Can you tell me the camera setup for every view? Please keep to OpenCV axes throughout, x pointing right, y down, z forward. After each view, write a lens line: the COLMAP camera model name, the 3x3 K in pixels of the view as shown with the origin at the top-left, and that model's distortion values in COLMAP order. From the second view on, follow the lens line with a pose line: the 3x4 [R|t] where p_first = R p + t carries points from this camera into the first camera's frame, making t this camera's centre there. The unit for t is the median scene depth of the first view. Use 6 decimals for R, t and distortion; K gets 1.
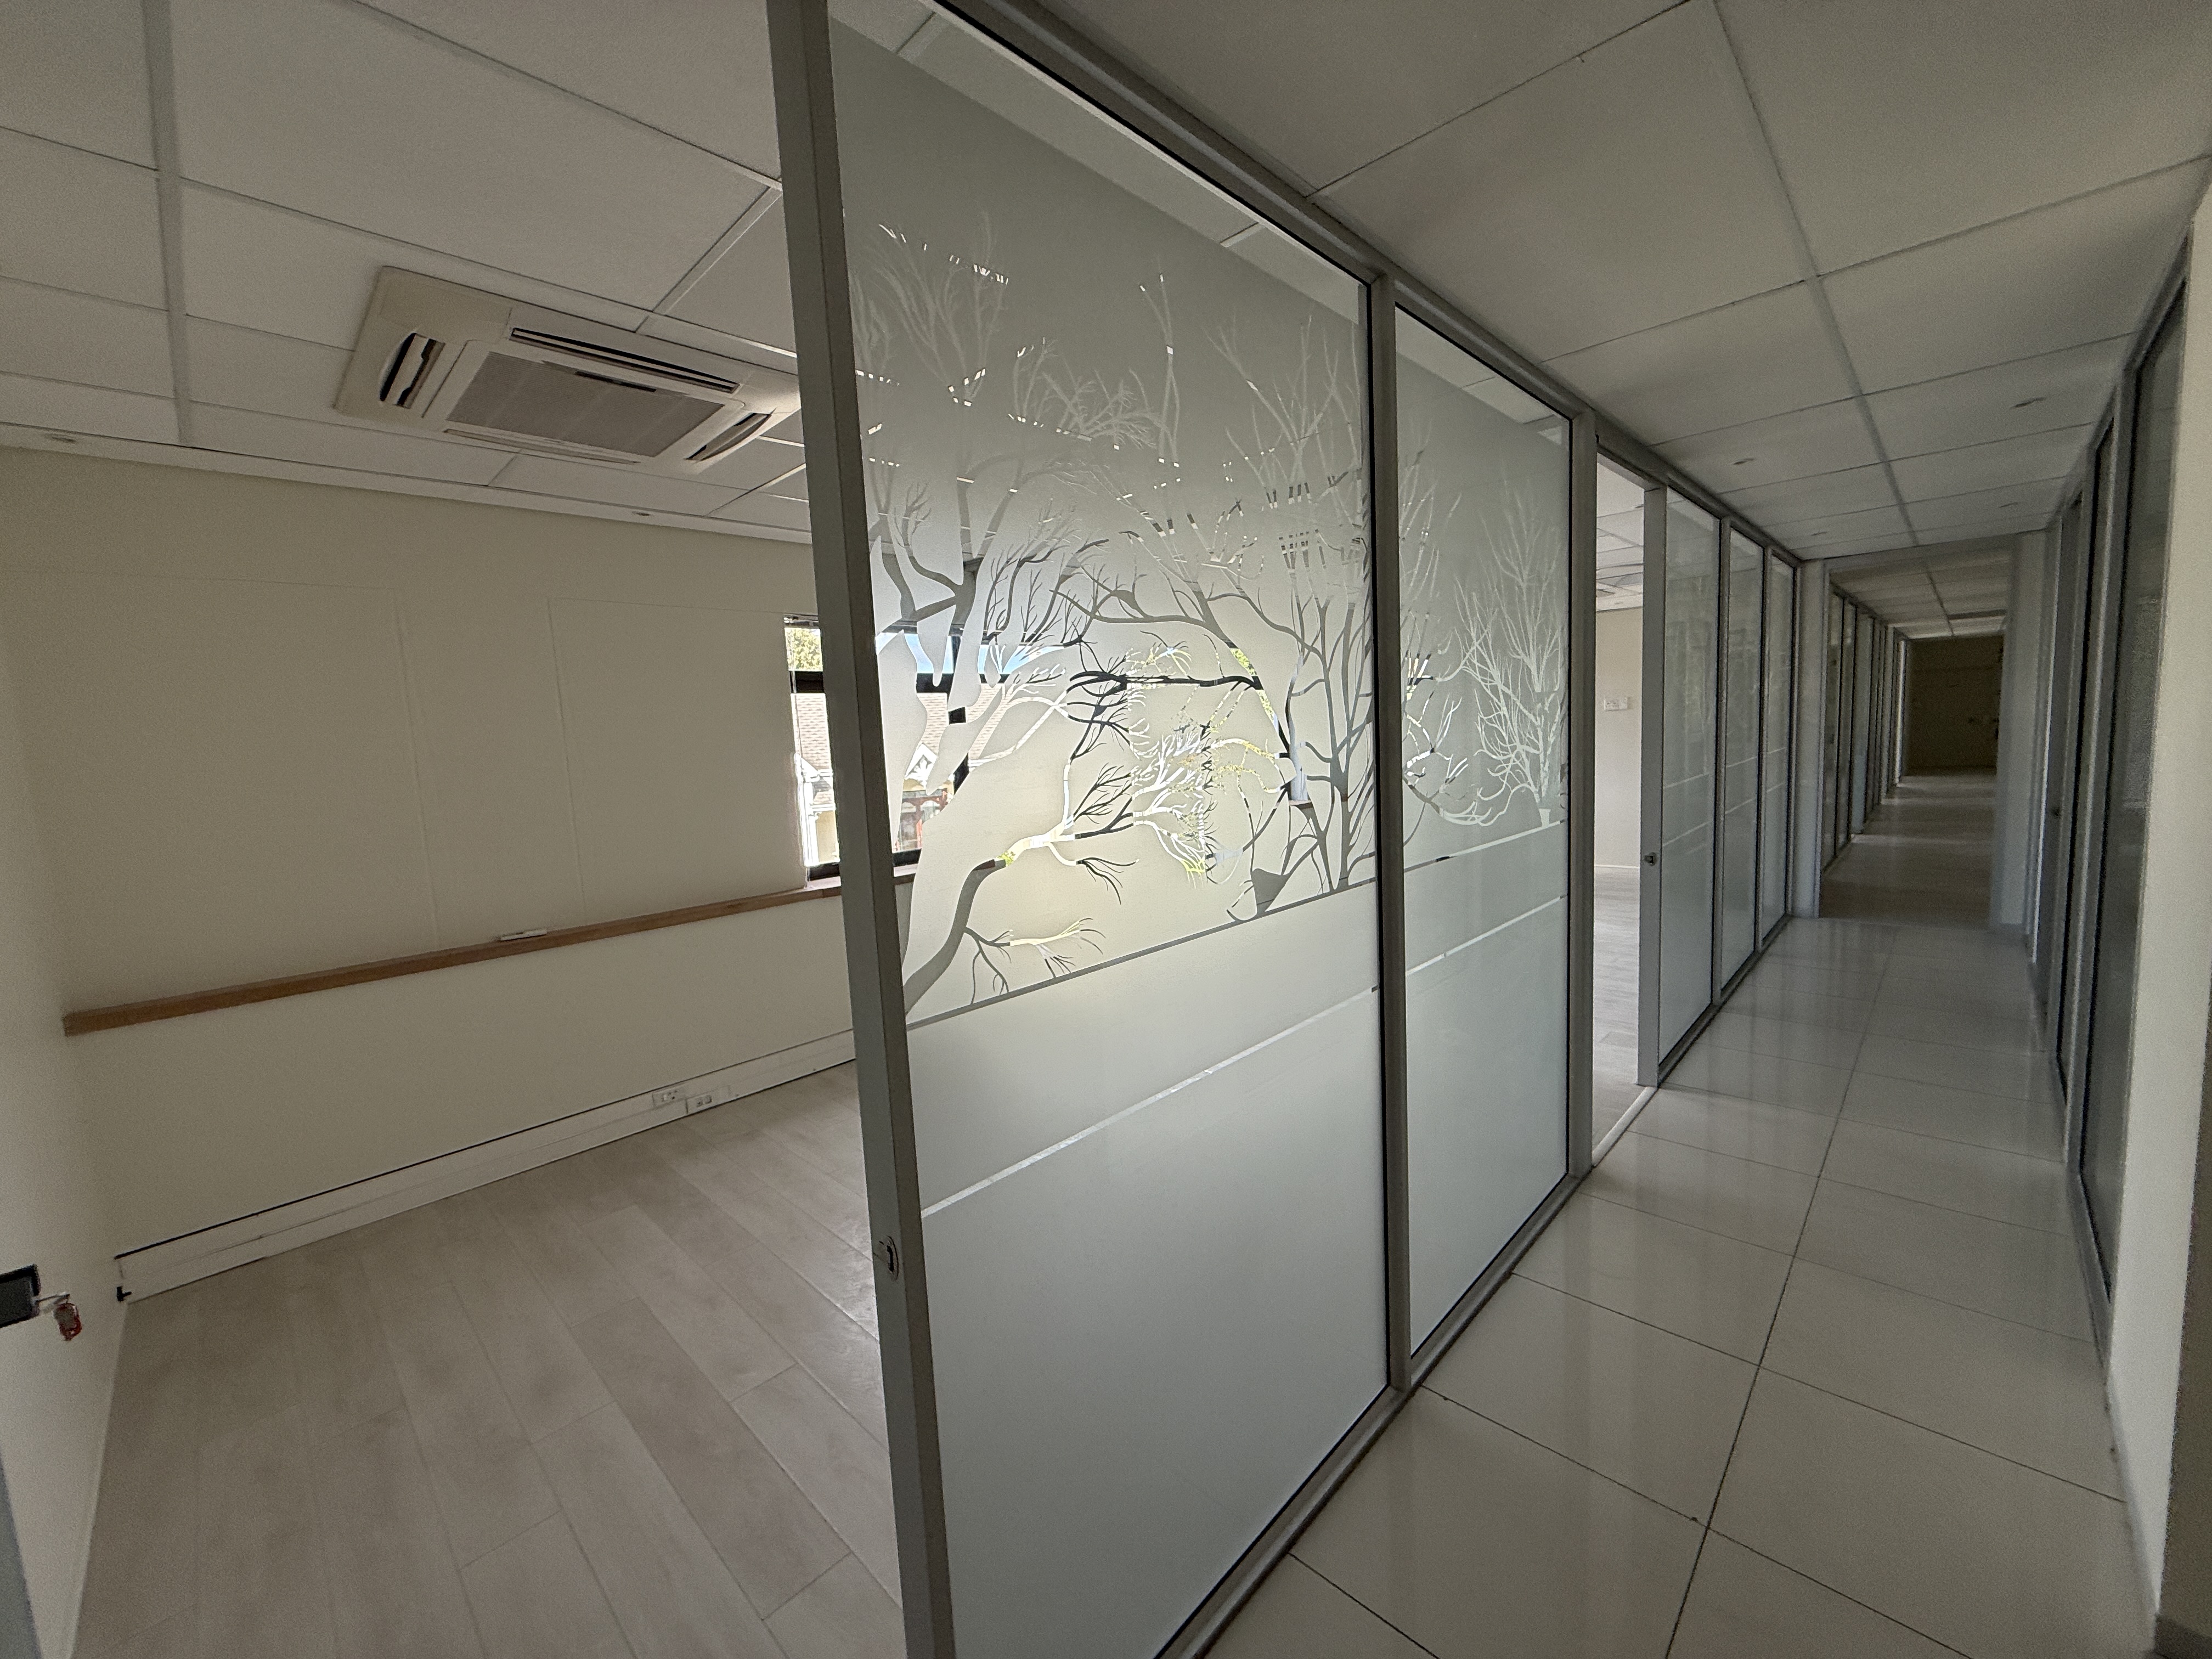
lens RADIAL K [[883.2, 0, 1100.2], [0, 883.2, 830.1], [0, 0, 1]] dist [0.000249, -0.000884]
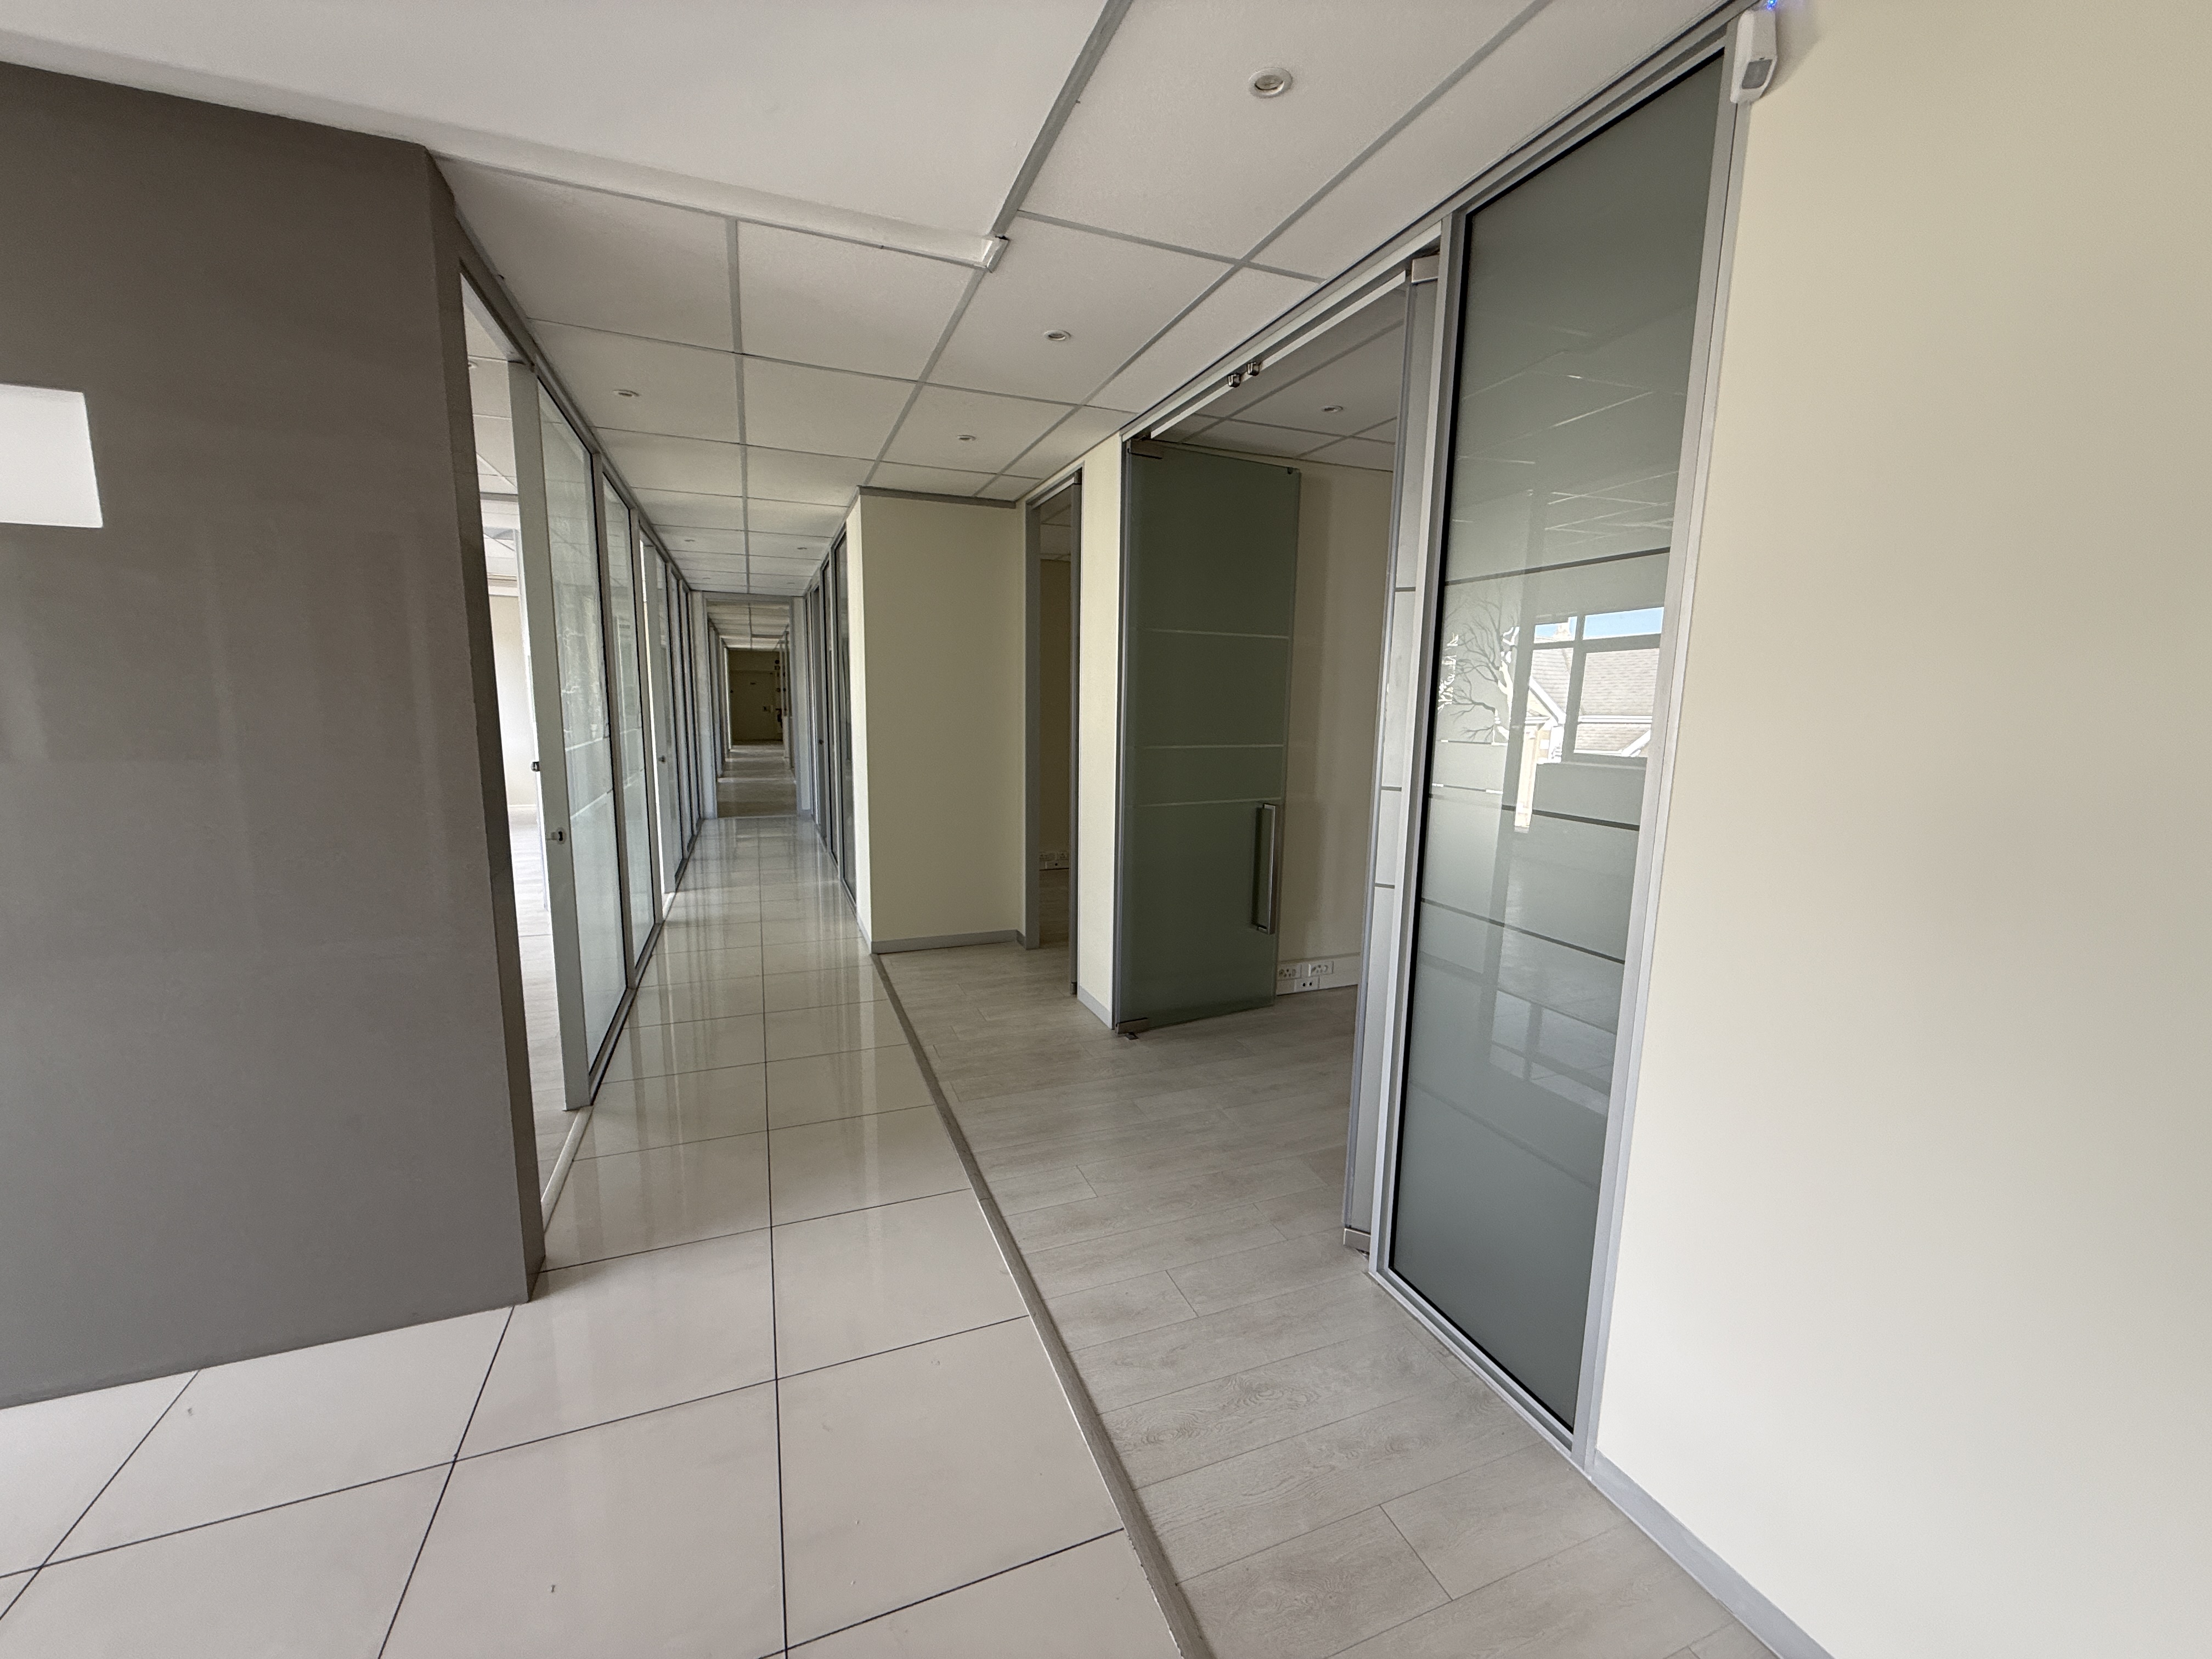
lens RADIAL K [[883.2, 0, 1100.2], [0, 883.2, 830.1], [0, 0, 1]] dist [0.000249, -0.000884]
pose [[0.412421, -0.077424, 0.907697, -0.398967], [0.059327, 0.996549, 0.058048, 0.078555], [-0.909060, 0.029911, 0.415591, -0.328086]]
